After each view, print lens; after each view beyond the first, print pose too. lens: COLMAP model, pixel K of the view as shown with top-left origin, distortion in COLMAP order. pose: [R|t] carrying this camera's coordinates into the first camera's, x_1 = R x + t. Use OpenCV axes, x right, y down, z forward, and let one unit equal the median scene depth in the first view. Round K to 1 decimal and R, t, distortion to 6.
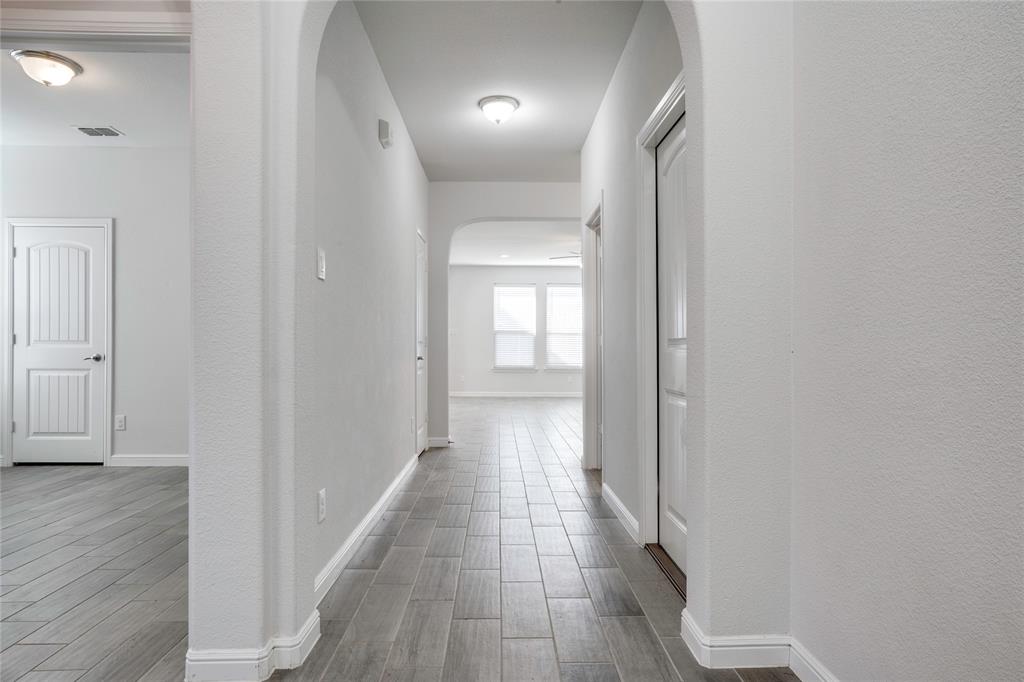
lens RADIAL K [[596.0, 0, 512.0], [0, 596.0, 341.0], [0, 0, 1]] dist [-0.034818, 0.029973]
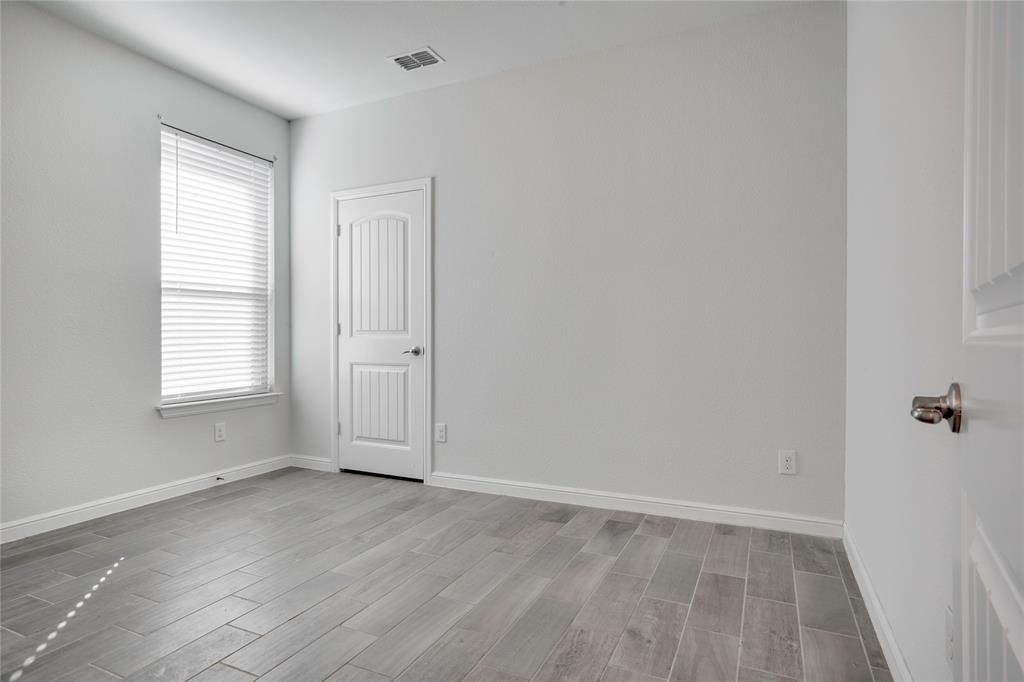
lens RADIAL K [[596.0, 0, 512.0], [0, 596.0, 341.0], [0, 0, 1]] dist [-0.034818, 0.029973]
pose [[0.894245, 0.000425, -0.447577, -0.217652], [0.003574, 0.999961, 0.008089, 0.008439], [0.447563, -0.008833, 0.894209, 0.325083]]
